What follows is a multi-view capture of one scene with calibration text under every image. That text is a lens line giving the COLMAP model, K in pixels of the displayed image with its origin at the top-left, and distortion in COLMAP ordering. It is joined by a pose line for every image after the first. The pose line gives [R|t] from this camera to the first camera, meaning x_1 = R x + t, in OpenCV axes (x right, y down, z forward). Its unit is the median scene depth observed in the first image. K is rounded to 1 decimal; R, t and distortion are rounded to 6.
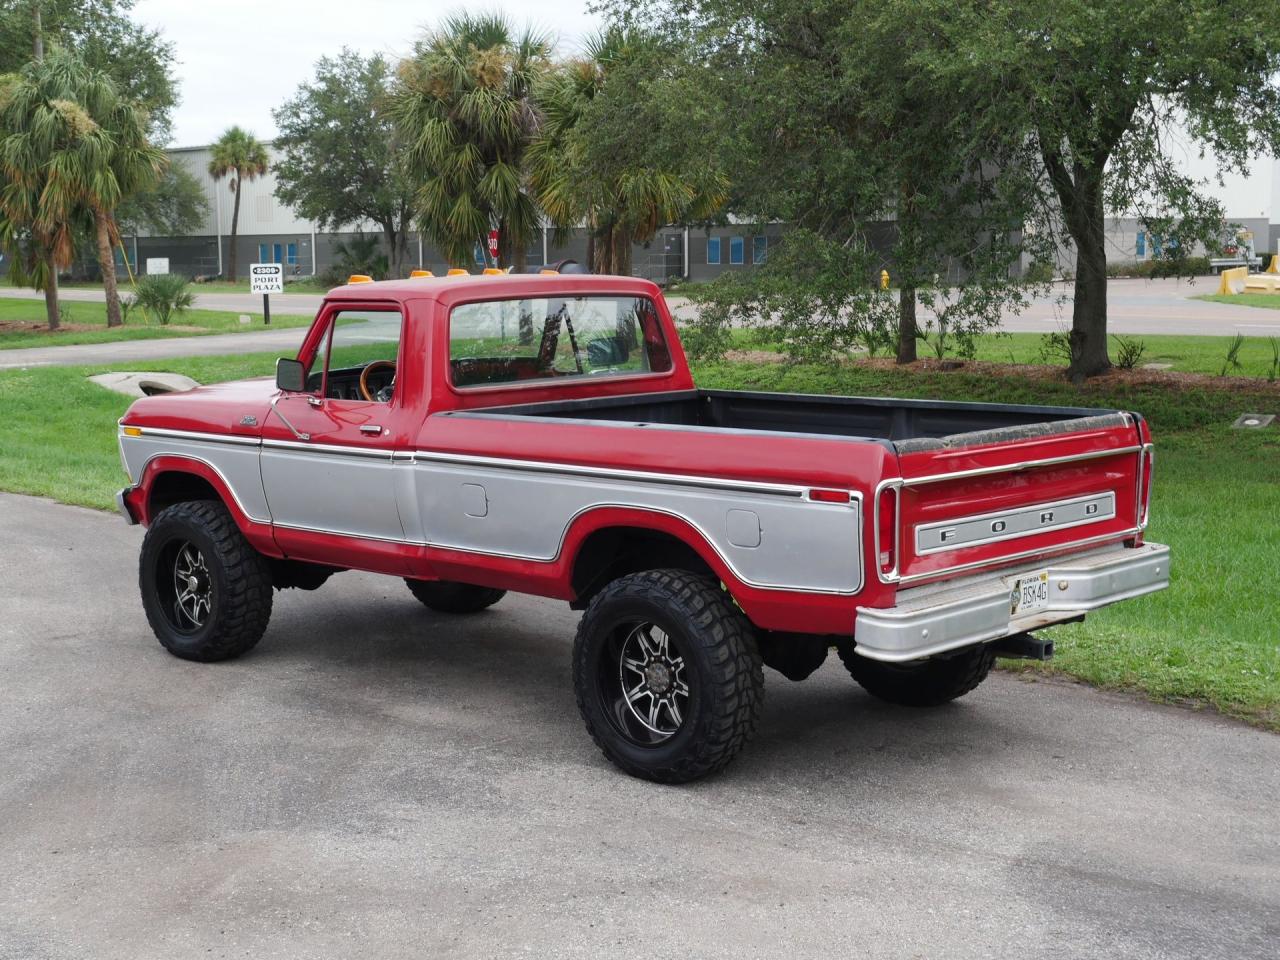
lens RADIAL K [[1811.9, 0, 640.9], [0, 1811.9, 476.6], [0, 0, 1]] dist [0.009828, -0.027659]
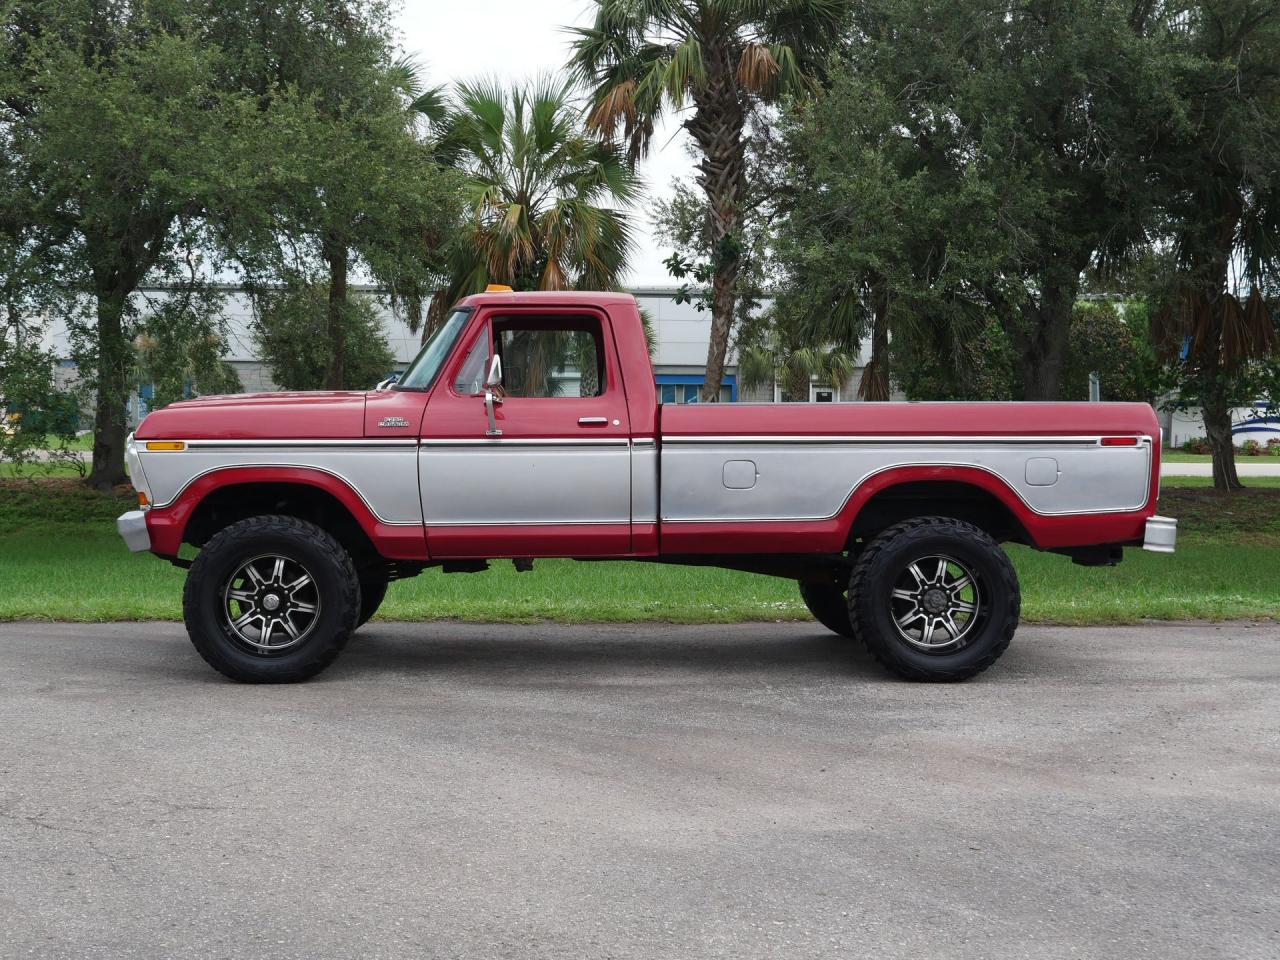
lens RADIAL K [[1632.4, 0, 633.8], [0, 1632.4, 478.5], [0, 0, 1]] dist [0.008772, -0.029223]
pose [[0.681992, -0.012274, 0.731257, -0.810460], [0.073761, 0.995915, -0.052075, 0.058104], [-0.727631, 0.089453, 0.680111, 0.307367]]
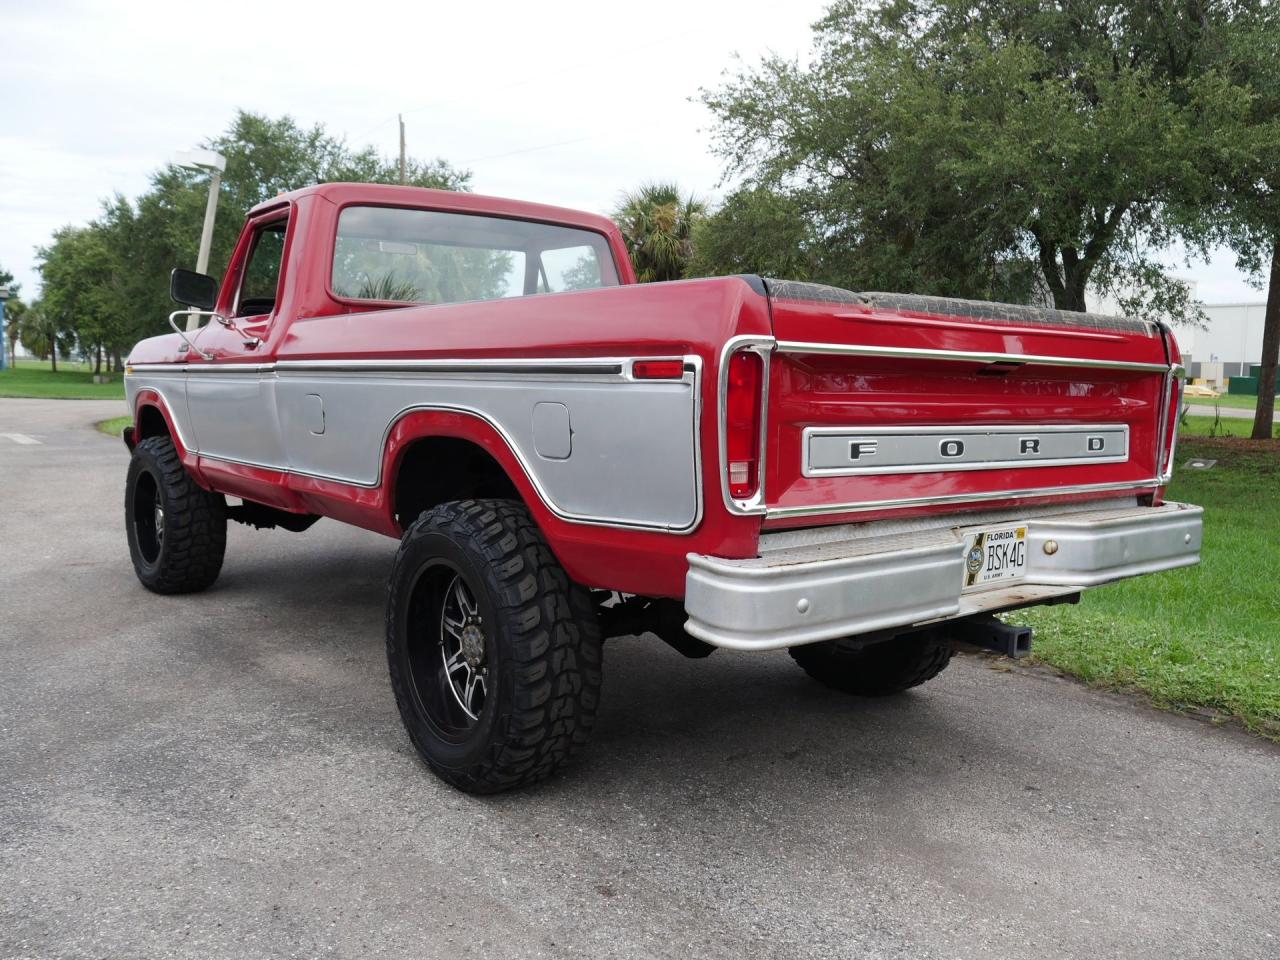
lens RADIAL K [[1075.1, 0, 643.2], [0, 1075.1, 480.4], [0, 0, 1]] dist [-0.018336, 0.003524]
pose [[0.990226, 0.043909, -0.132384, 0.110808], [-0.046809, 0.998725, -0.018877, 0.041002], [0.131386, 0.024889, 0.991019, 0.480791]]
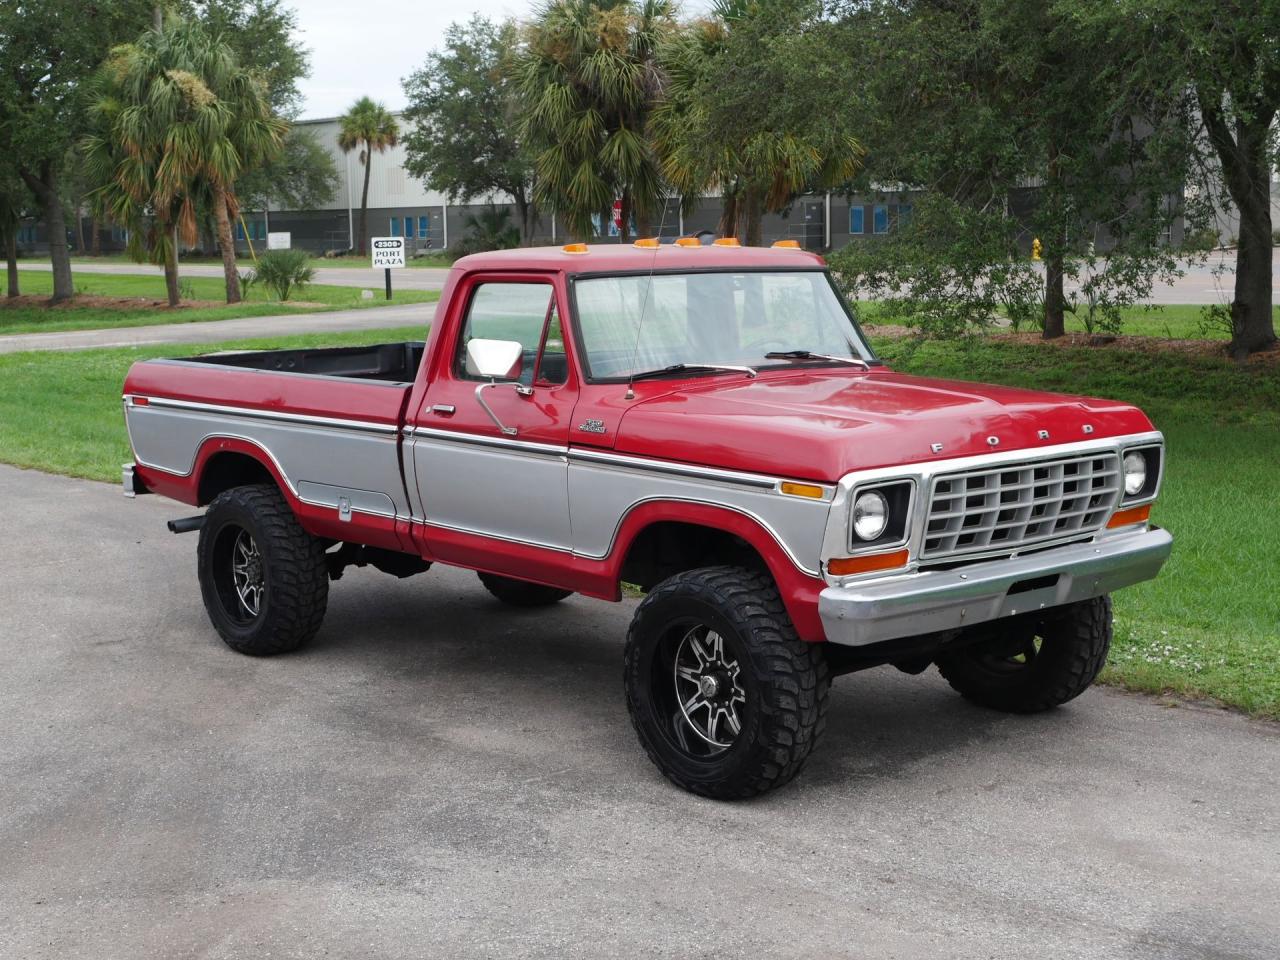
lens RADIAL K [[1864.3, 0, 644.2], [0, 1864.3, 476.5], [0, 0, 1]] dist [0.014828, -0.042331]
pose [[0.997188, 0.001423, -0.074926, 0.029591], [-0.000527, 0.999928, 0.011969, -0.008821], [0.074938, -0.011896, 0.997117, 0.085333]]
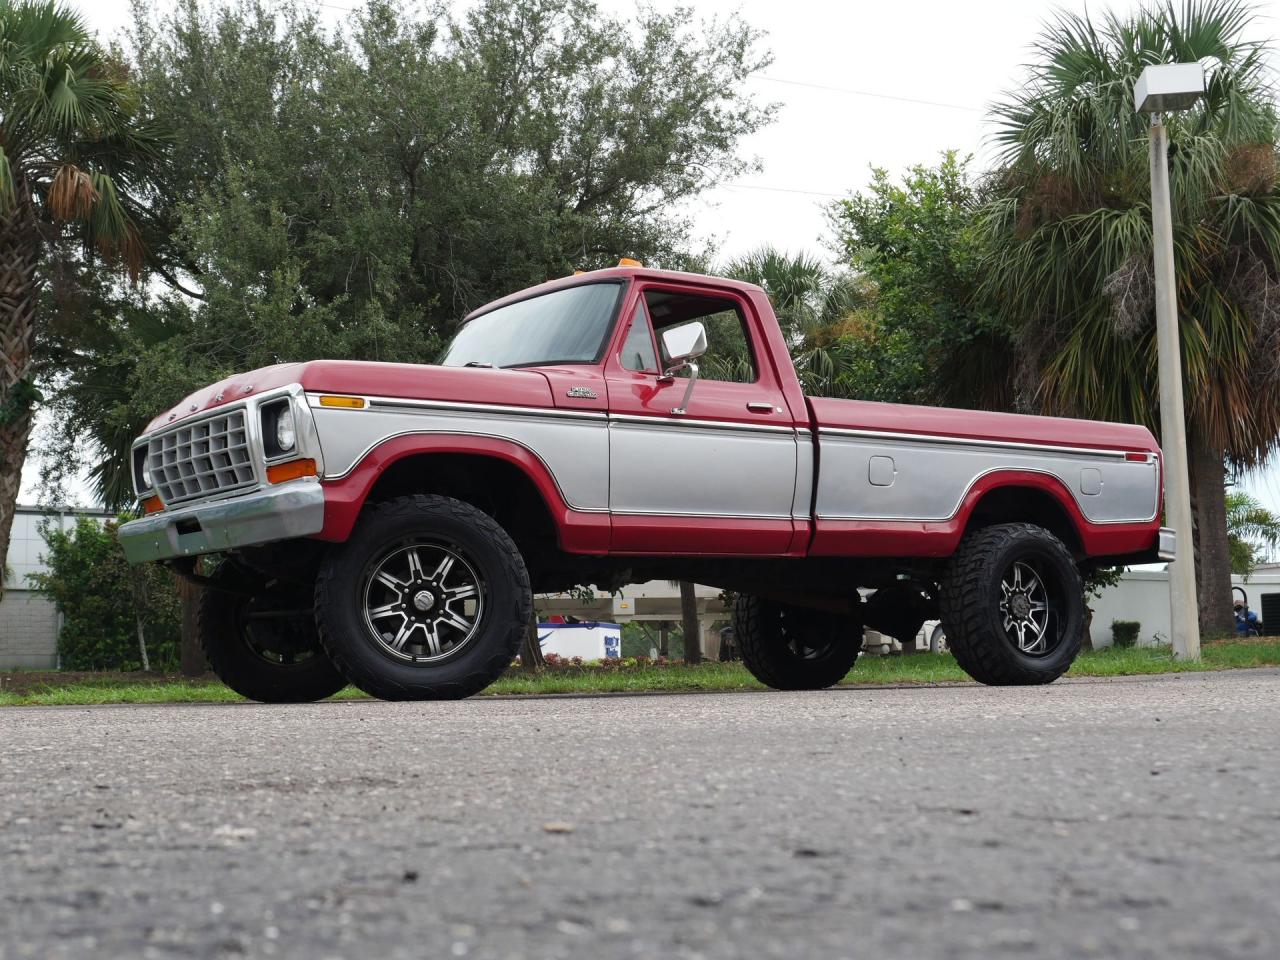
lens RADIAL K [[1724.1, 0, 637.1], [0, 1724.1, 478.5], [0, 0, 1]] dist [-0.007937, -0.017815]
pose [[0.203875, 0.115536, 0.972156, -0.939776], [0.132222, 0.980664, -0.144276, 0.147053], [-0.970027, 0.157955, 0.184657, 0.757794]]
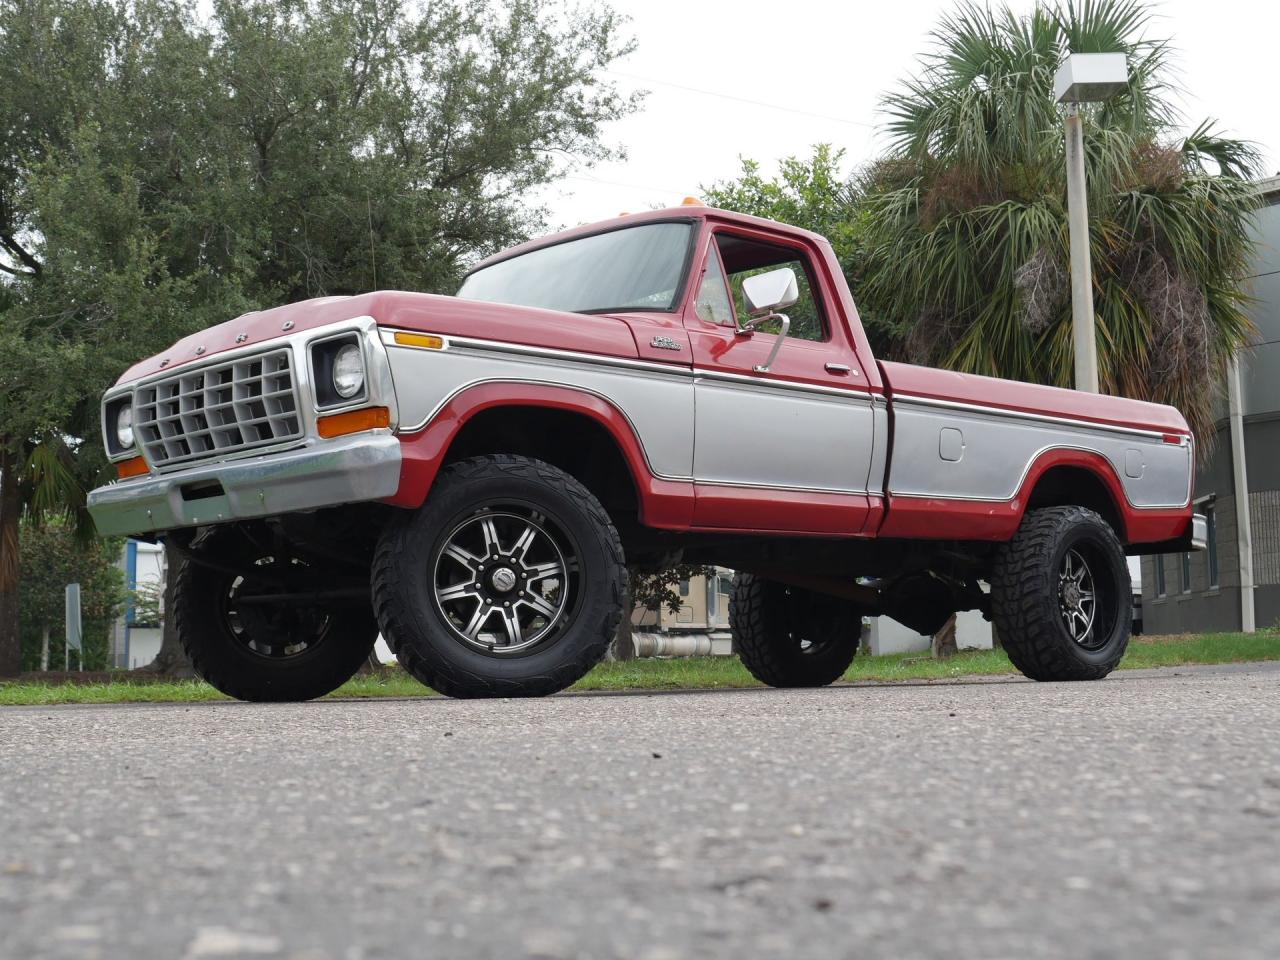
lens RADIAL K [[1694.7, 0, 636.9], [0, 1694.7, 478.2], [0, 0, 1]] dist [0.002079, -0.019959]
pose [[0.067951, 0.121339, 0.990283, -0.836584], [0.136745, 0.982077, -0.129716, 0.128639], [-0.988273, 0.144231, 0.050141, 0.918126]]
